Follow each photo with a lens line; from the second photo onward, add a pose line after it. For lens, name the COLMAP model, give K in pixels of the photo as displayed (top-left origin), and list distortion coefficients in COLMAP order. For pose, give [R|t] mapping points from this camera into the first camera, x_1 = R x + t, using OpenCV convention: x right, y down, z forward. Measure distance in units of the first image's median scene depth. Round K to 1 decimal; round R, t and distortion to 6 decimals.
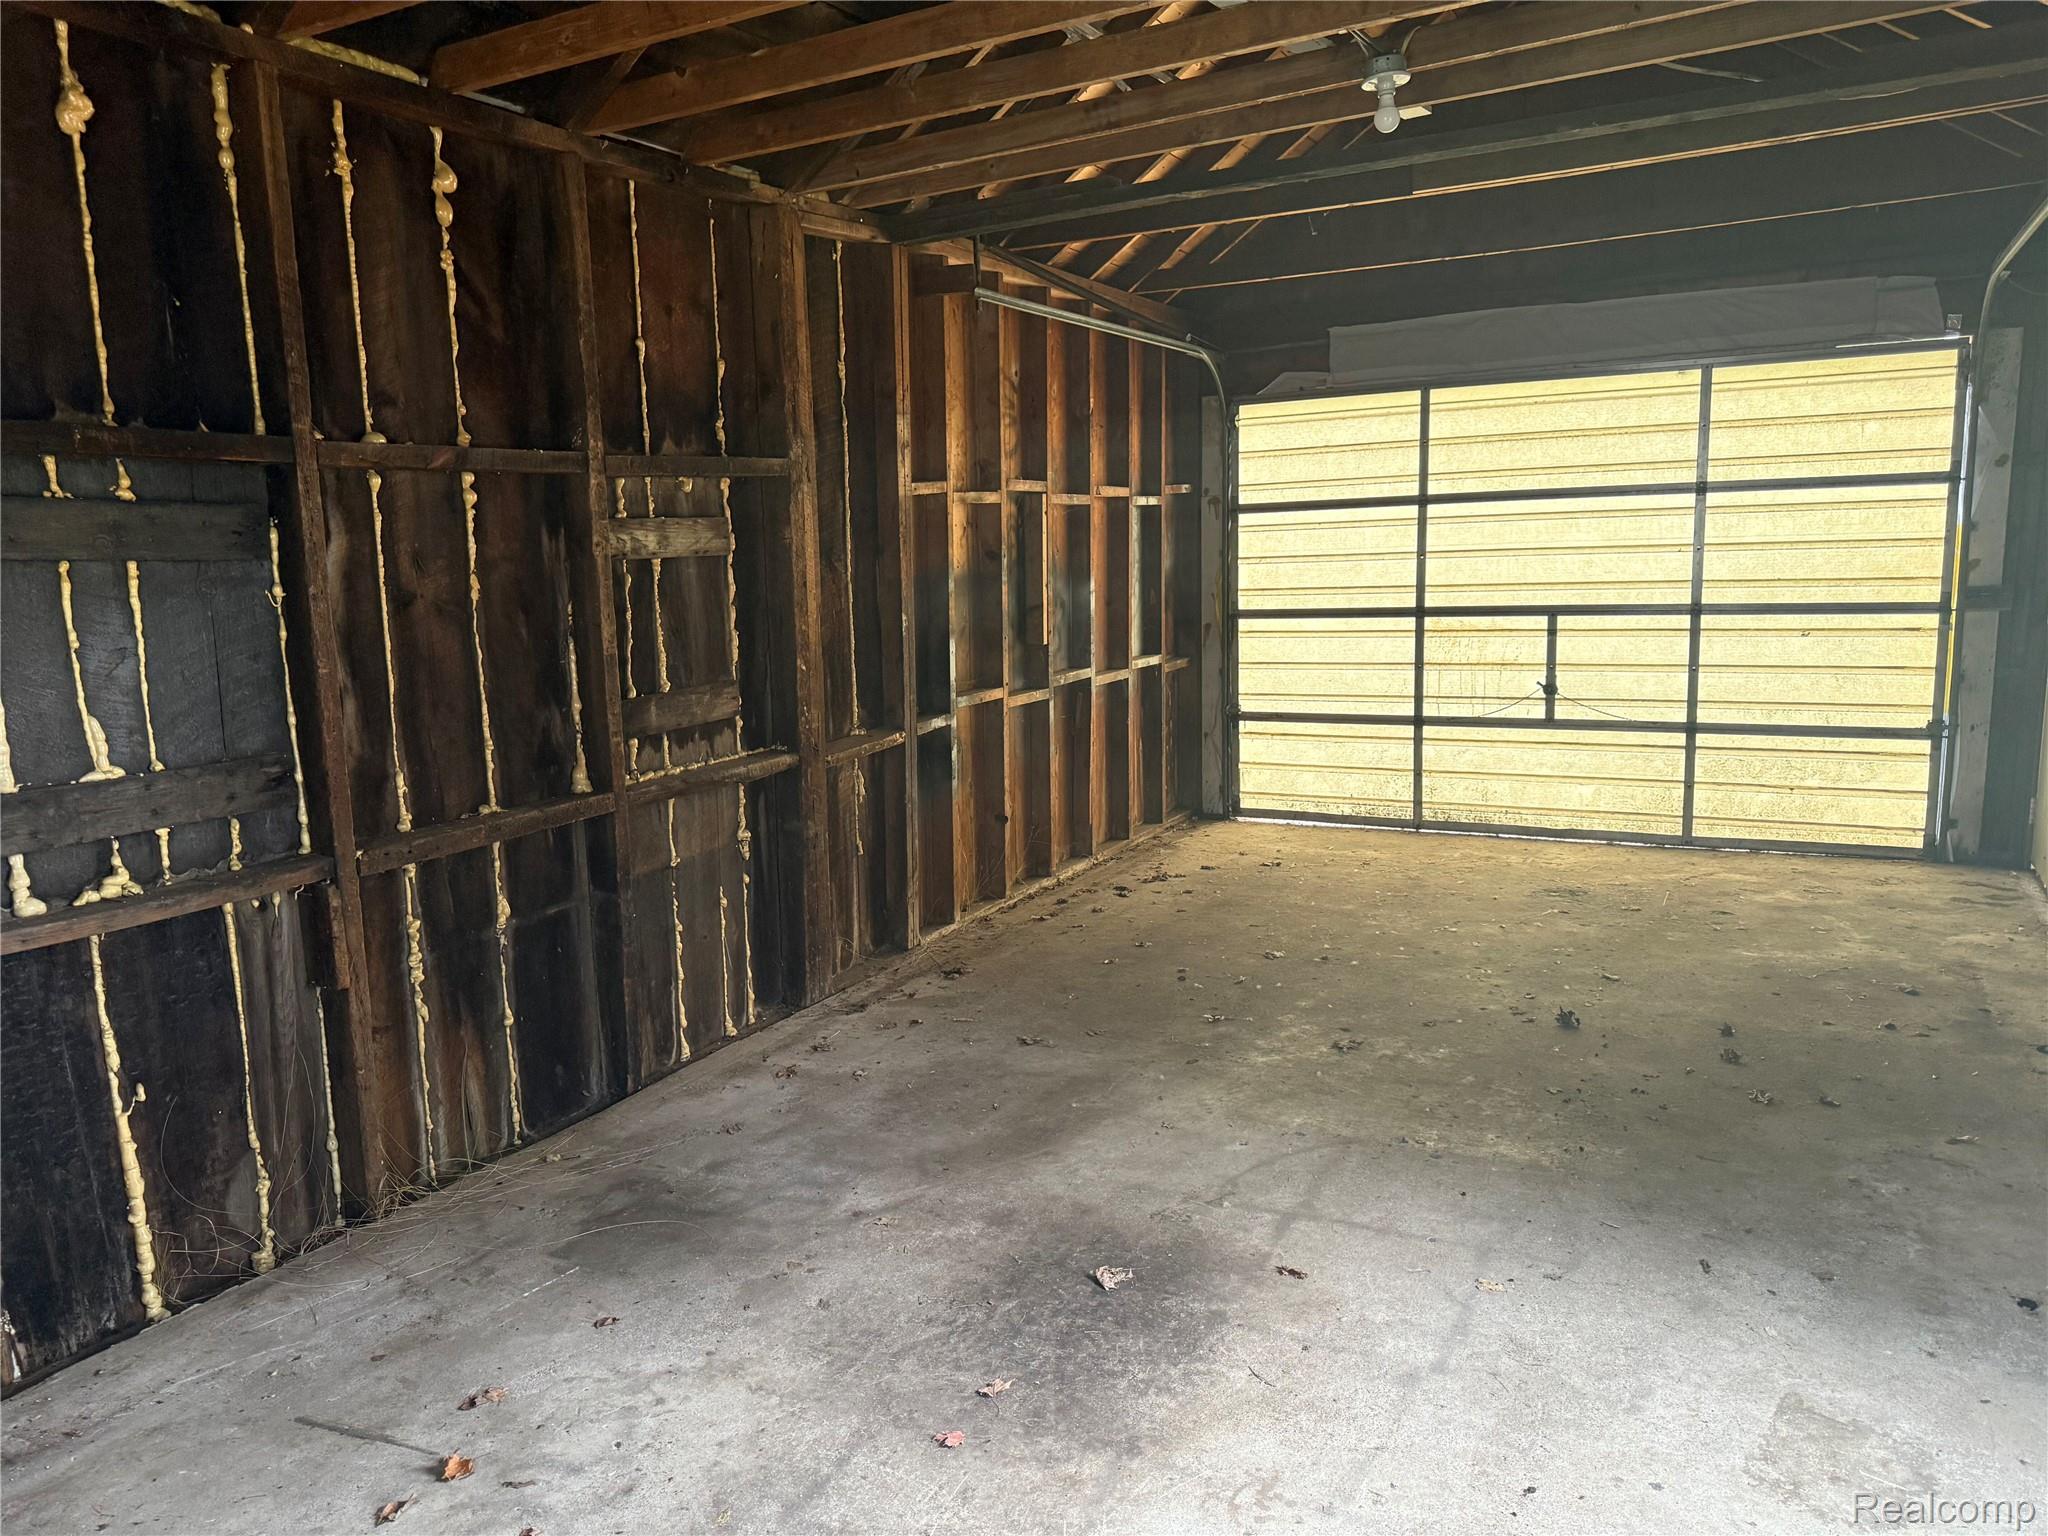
lens RADIAL K [[1408.4, 0, 1017.0], [0, 1408.4, 799.6], [0, 0, 1]] dist [0.047291, -0.035066]
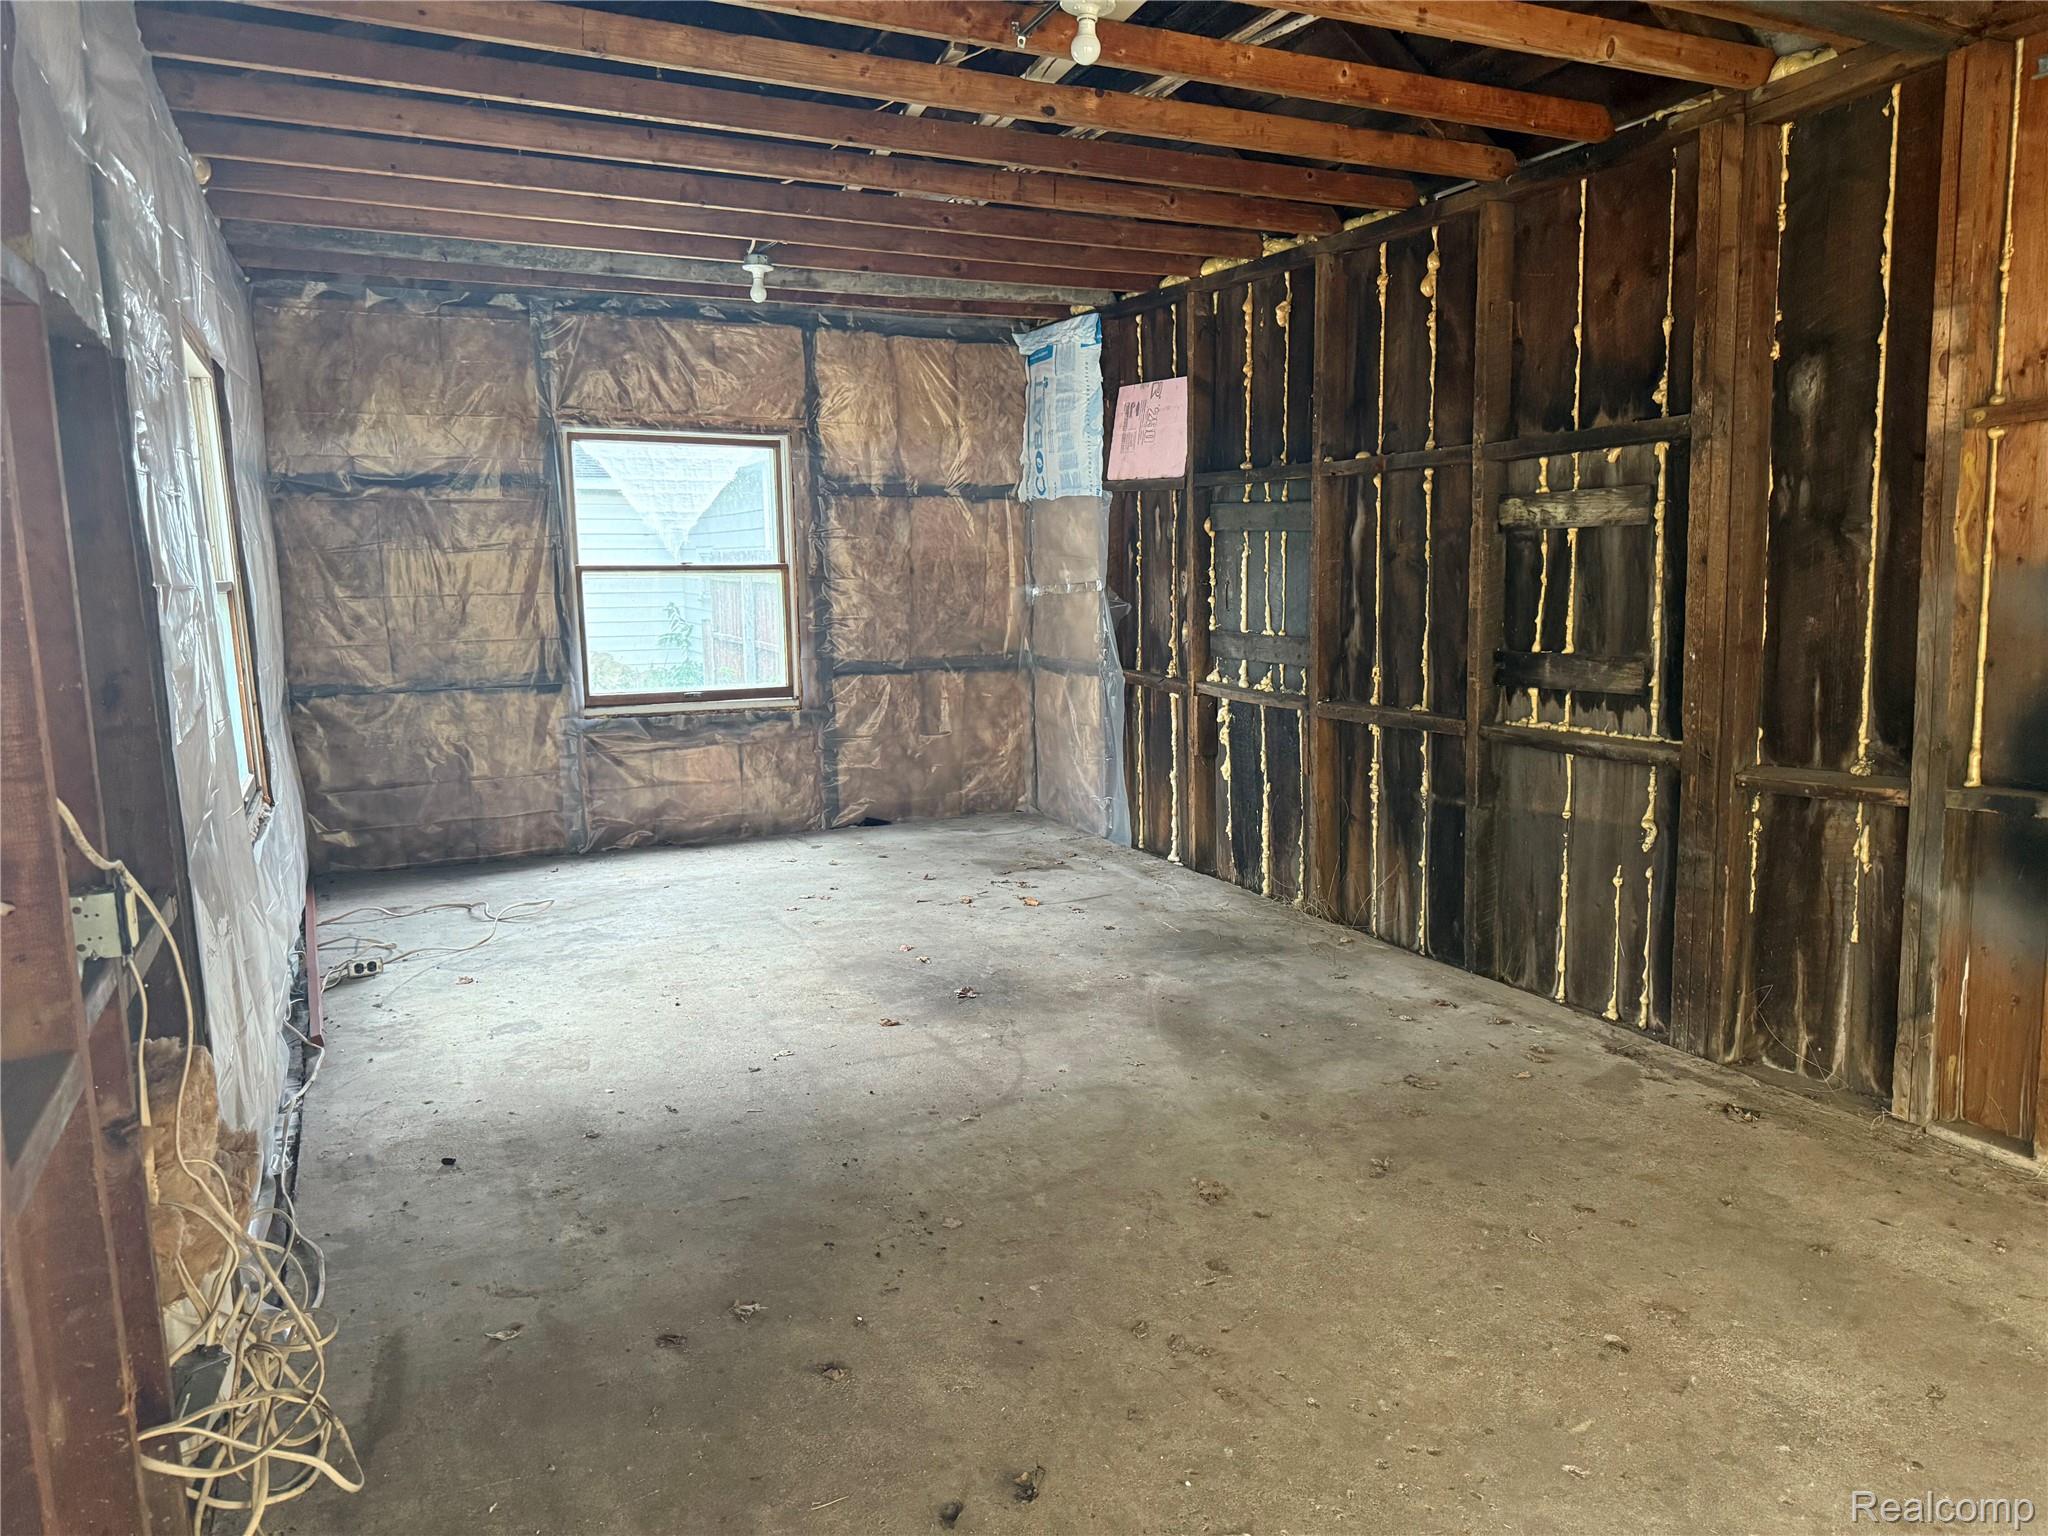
lens RADIAL K [[1413.5, 0, 1024.0], [0, 1413.5, 768.0], [0, 0, 1]] dist [0.203121, -0.321814]
pose [[-0.584899, 0.161303, -0.794905, 0.997117], [-0.113715, 0.954040, 0.277268, -0.284837], [0.803095, 0.252567, -0.539674, 1.460917]]
